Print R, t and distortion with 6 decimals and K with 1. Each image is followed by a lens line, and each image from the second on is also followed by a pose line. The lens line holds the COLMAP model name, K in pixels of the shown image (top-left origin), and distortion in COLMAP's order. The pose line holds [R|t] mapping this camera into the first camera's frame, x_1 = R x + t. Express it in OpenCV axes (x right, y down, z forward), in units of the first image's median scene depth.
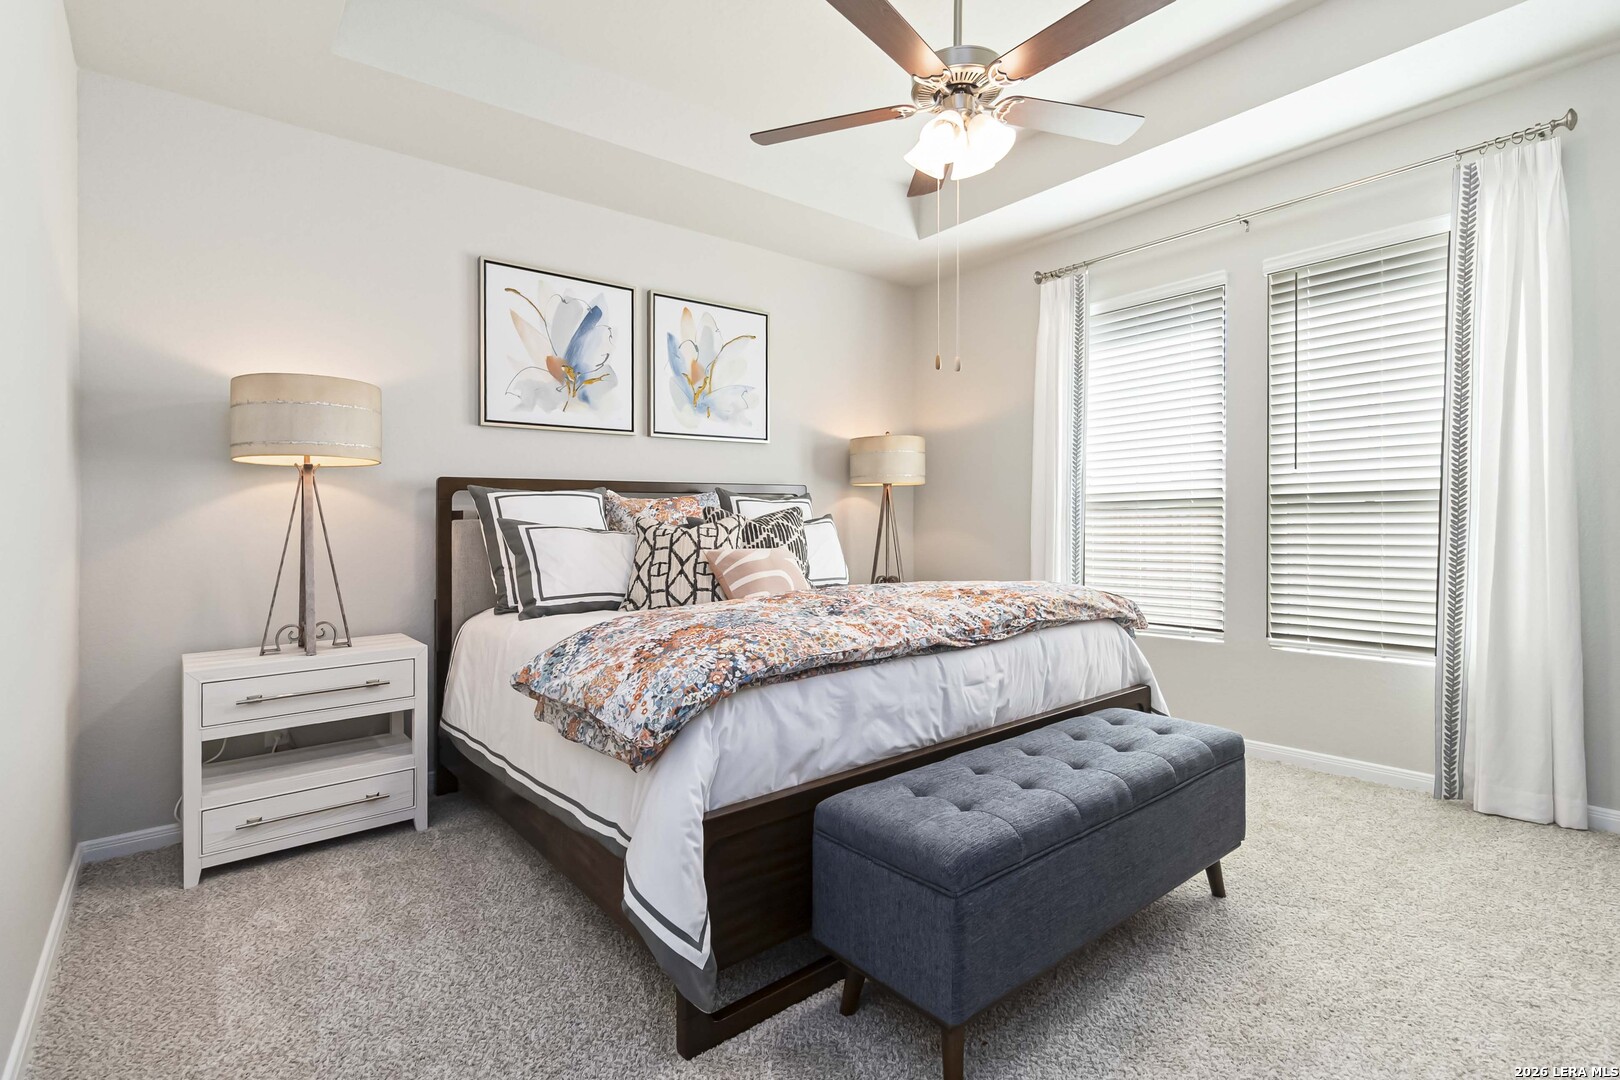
lens RADIAL K [[785.1, 0, 817.0], [0, 785.1, 516.1], [0, 0, 1]] dist [0.002187, 0.001418]
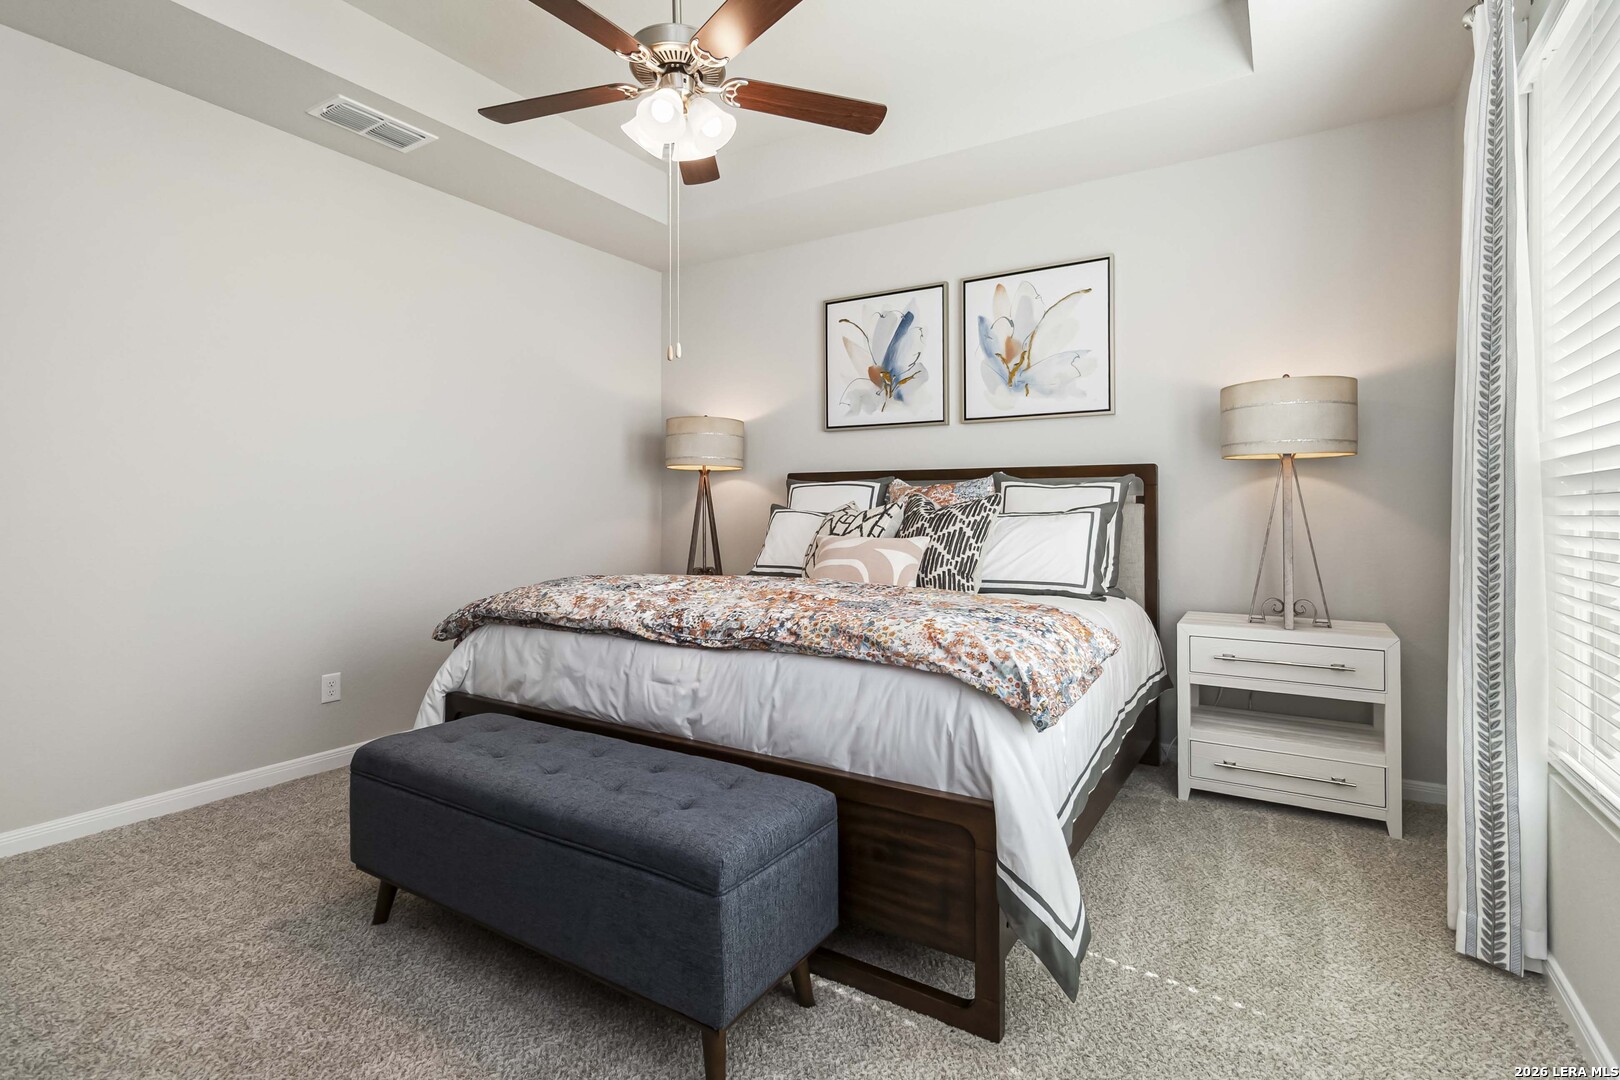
lens RADIAL K [[757.0, 0, 832.6], [0, 757.0, 515.6], [0, 0, 1]] dist [-0.001045, -0.000027]
pose [[0.326340, 0.025717, -0.944903, 0.721493], [-0.001026, 0.999639, 0.026852, -0.009517], [0.945252, -0.007794, 0.326248, 0.568305]]
